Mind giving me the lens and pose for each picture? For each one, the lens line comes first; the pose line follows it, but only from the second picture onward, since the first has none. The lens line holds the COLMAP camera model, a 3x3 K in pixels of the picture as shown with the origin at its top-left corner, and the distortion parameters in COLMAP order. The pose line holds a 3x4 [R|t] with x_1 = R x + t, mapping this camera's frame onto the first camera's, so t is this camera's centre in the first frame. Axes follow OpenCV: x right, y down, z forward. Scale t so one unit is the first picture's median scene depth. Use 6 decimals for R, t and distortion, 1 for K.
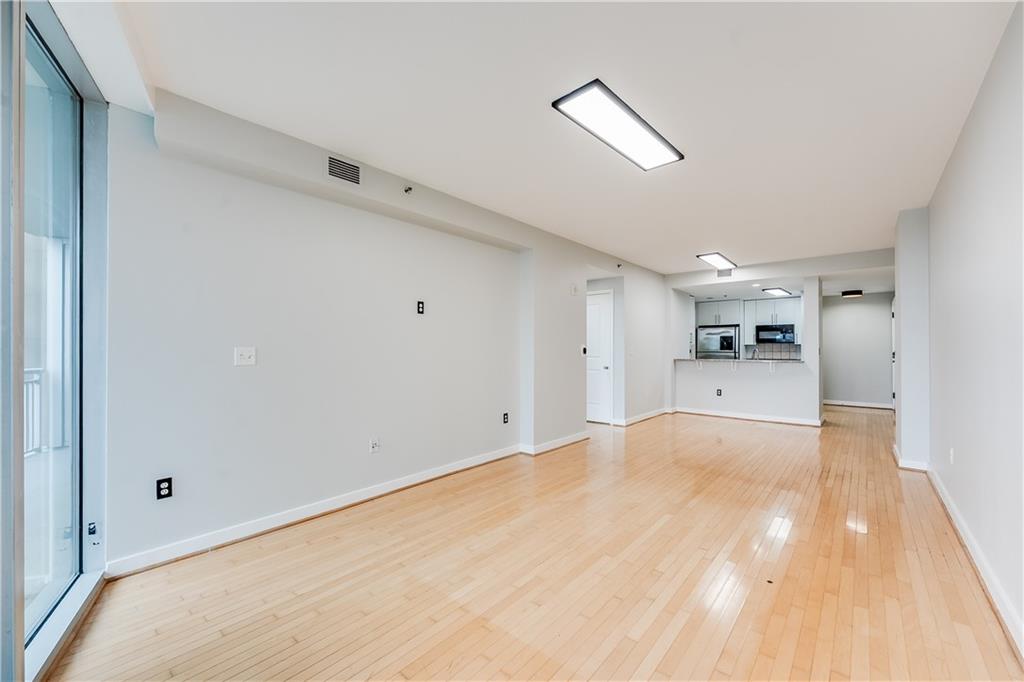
lens RADIAL K [[412.7, 0, 513.7], [0, 412.7, 343.6], [0, 0, 1]] dist [-0.000807, 0.000009]
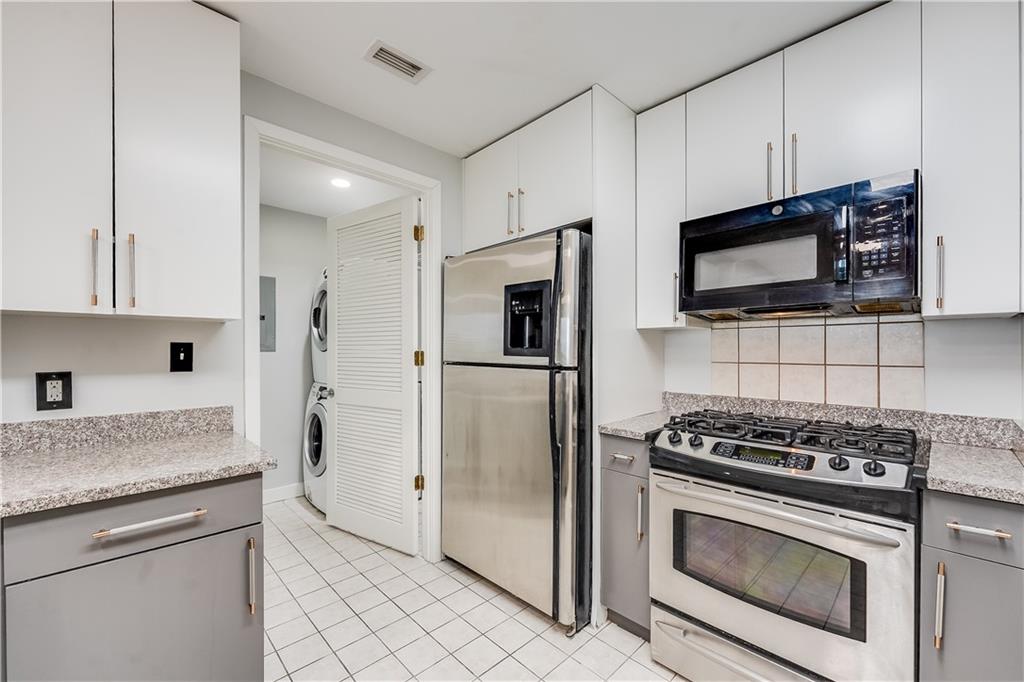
lens RADIAL K [[412.7, 0, 513.7], [0, 412.7, 343.6], [0, 0, 1]] dist [-0.000807, 0.000009]
pose [[0.996057, -0.005060, -0.088572, 0.538685], [0.005317, 0.999982, 0.002670, 0.009845], [0.088557, -0.003131, 0.996066, 0.824896]]
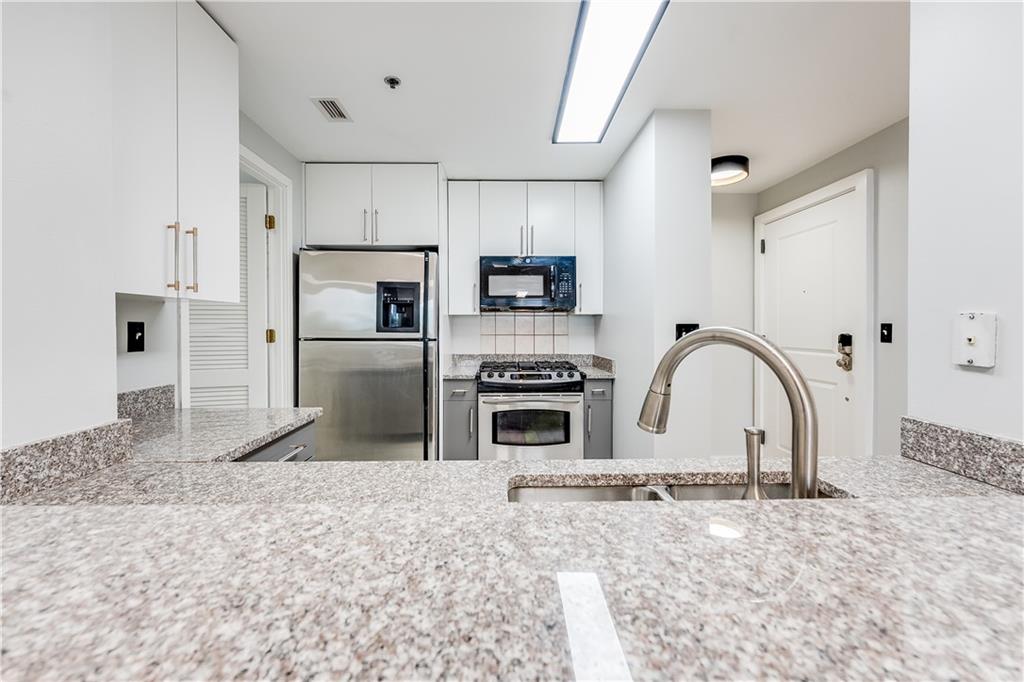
lens RADIAL K [[413.9, 0, 497.0], [0, 413.9, 313.6], [0, 0, 1]] dist [0.000065, -0.000032]
pose [[0.743944, 0.016563, 0.668036, 0.386034], [-0.006972, 0.999831, -0.017025, 0.007750], [-0.668205, 0.008008, 0.743934, 0.762058]]
